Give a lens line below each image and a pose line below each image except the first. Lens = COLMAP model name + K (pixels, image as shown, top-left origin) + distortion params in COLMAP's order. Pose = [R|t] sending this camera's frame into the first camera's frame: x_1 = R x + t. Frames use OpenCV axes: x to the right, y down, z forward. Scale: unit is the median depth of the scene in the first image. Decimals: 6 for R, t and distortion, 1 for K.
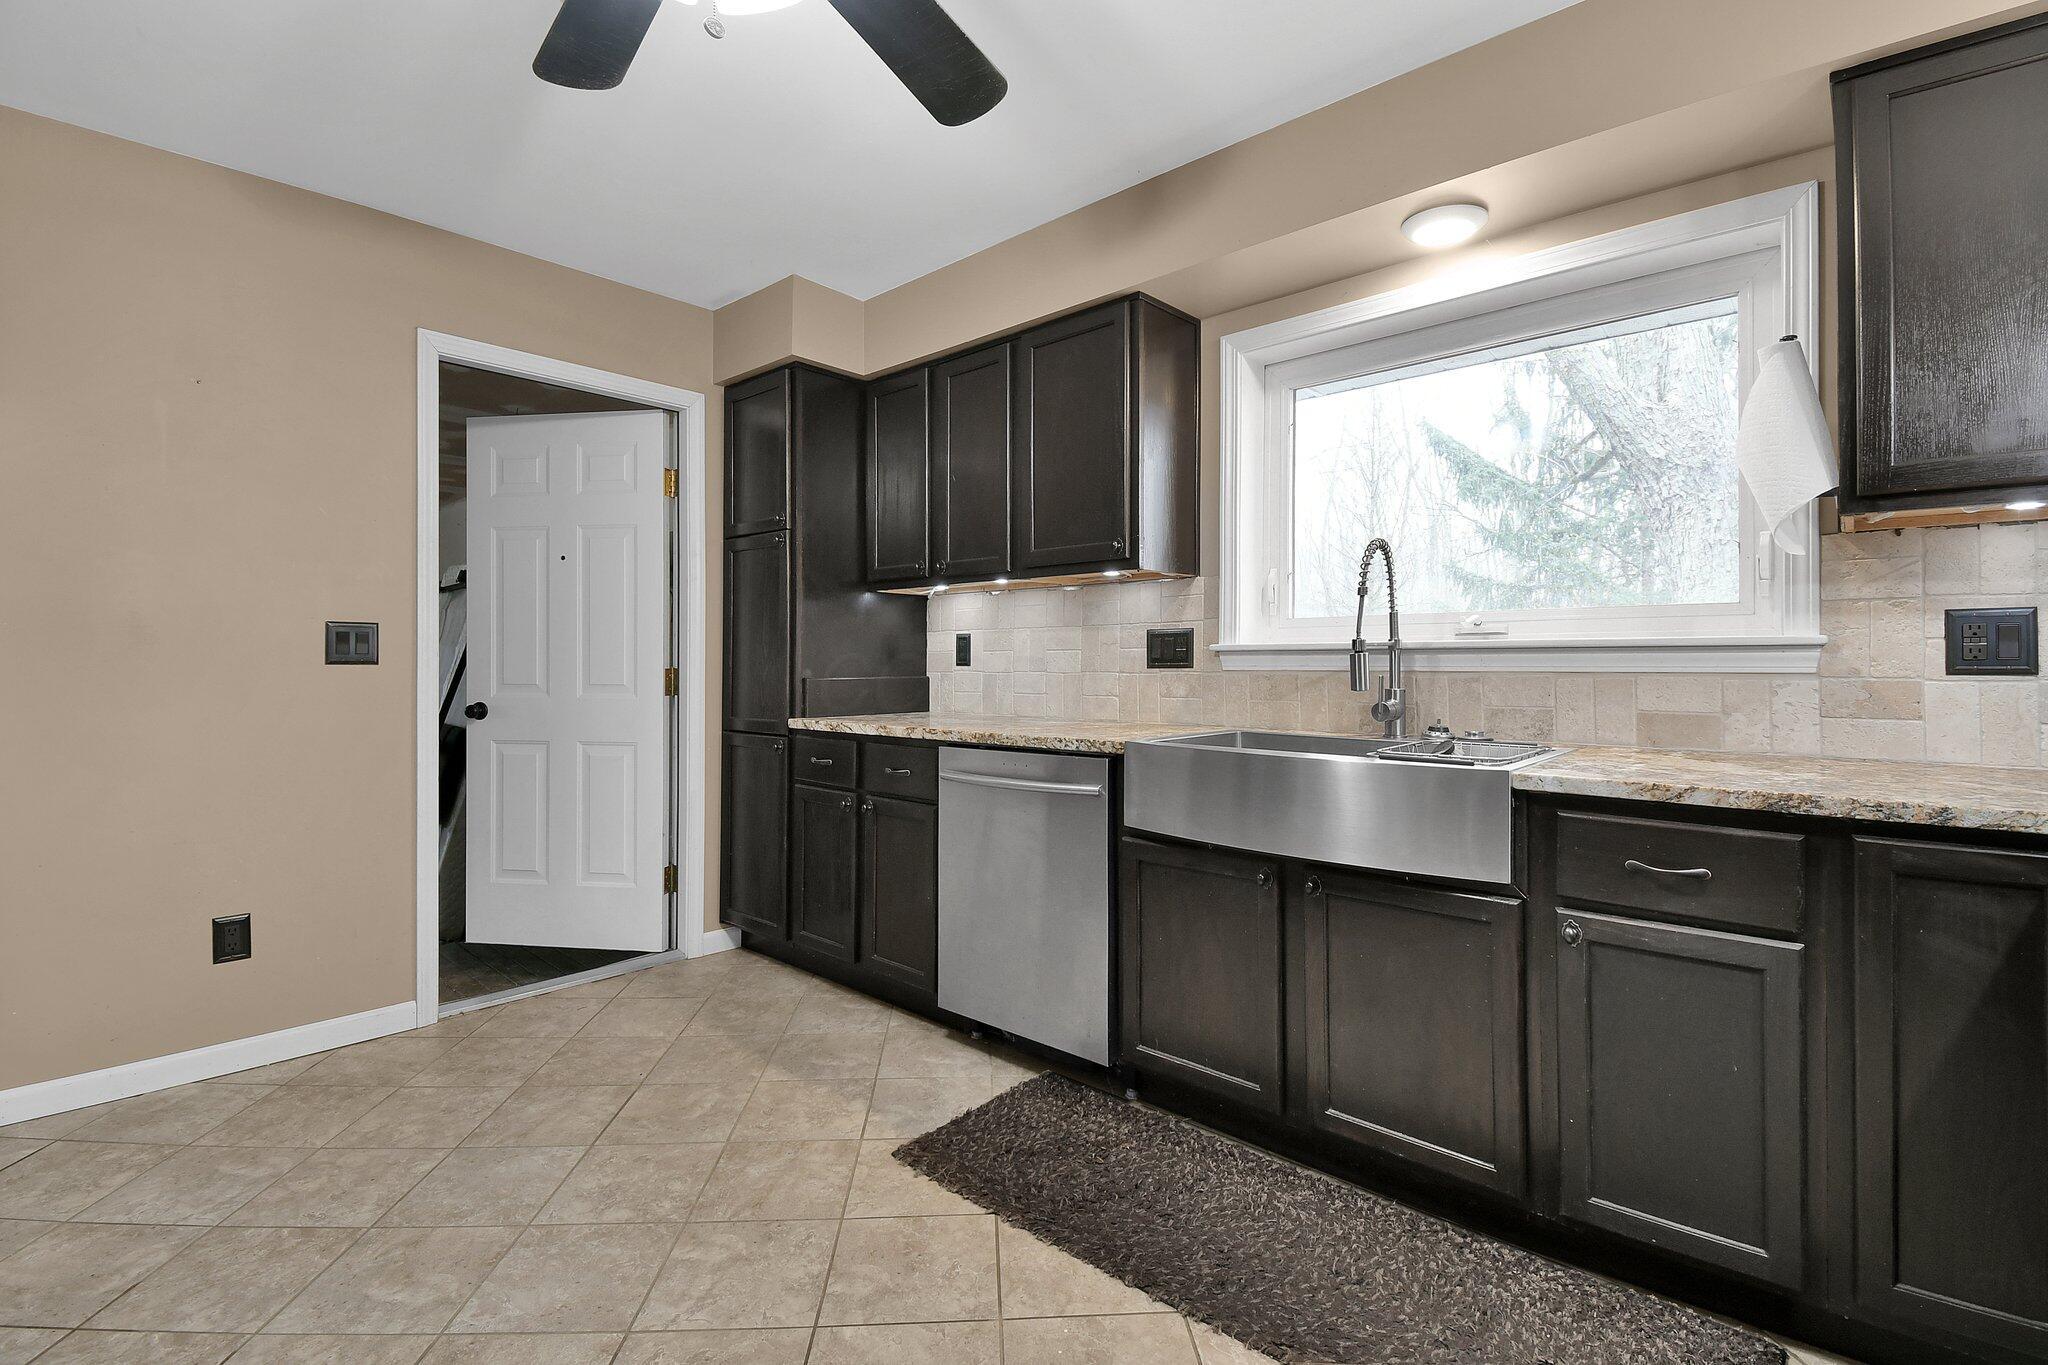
lens RADIAL K [[933.2, 0, 1027.3], [0, 933.2, 672.9], [0, 0, 1]] dist [0.001046, -0.000316]
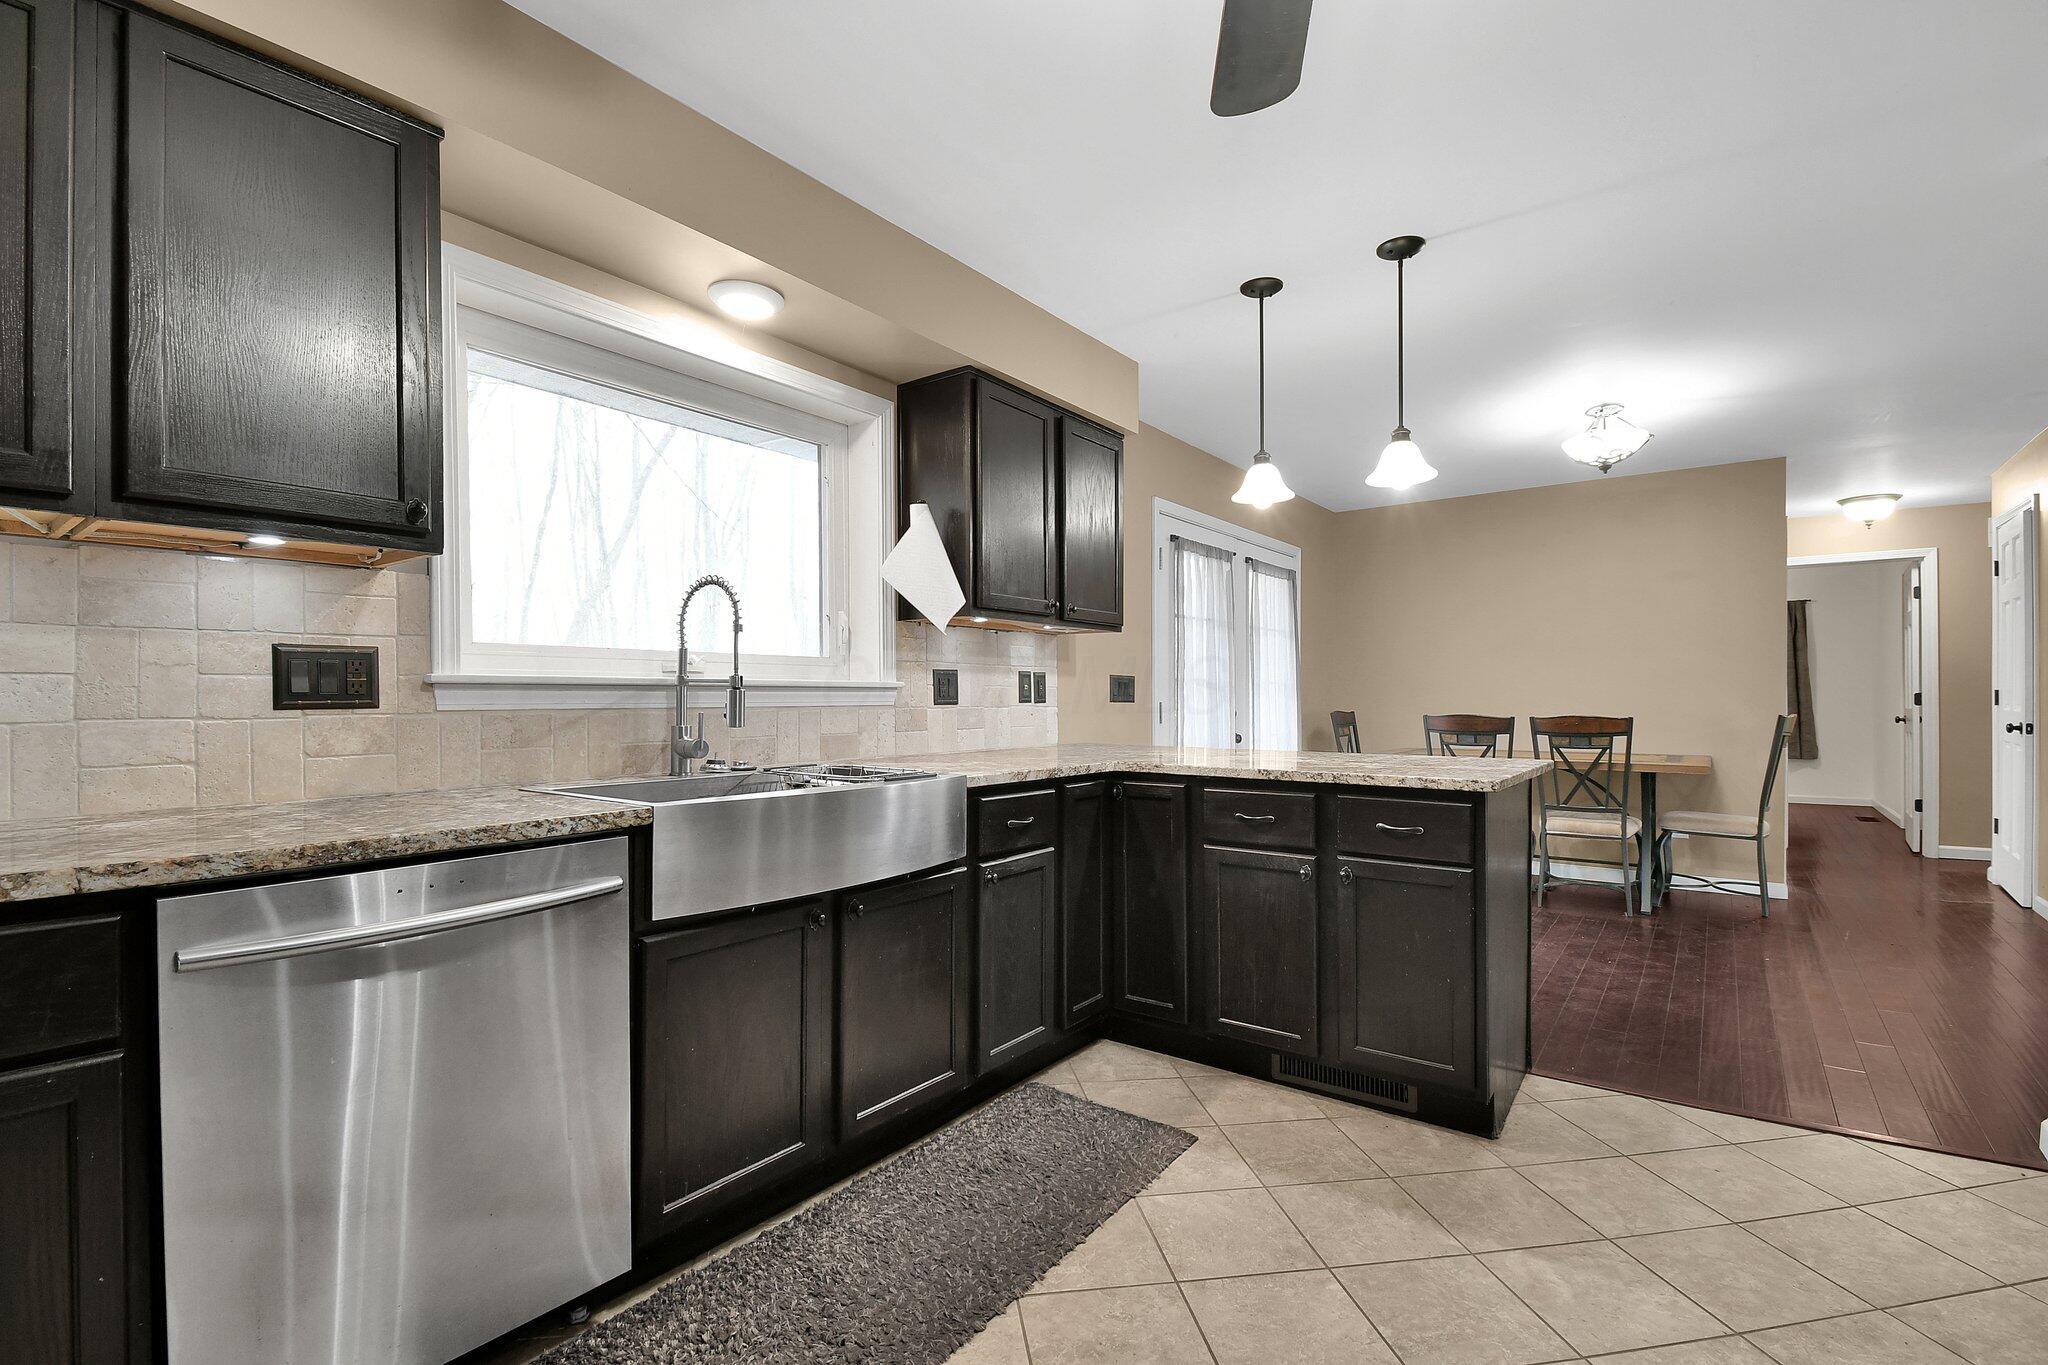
lens RADIAL K [[933.2, 0, 1026.5], [0, 933.2, 688.8], [0, 0, 1]] dist [0.001046, -0.000316]
pose [[-0.093655, 0.008176, 0.995571, -0.651873], [0.011421, 0.999909, -0.007137, -0.011159], [-0.995539, 0.010702, -0.093740, 0.764529]]
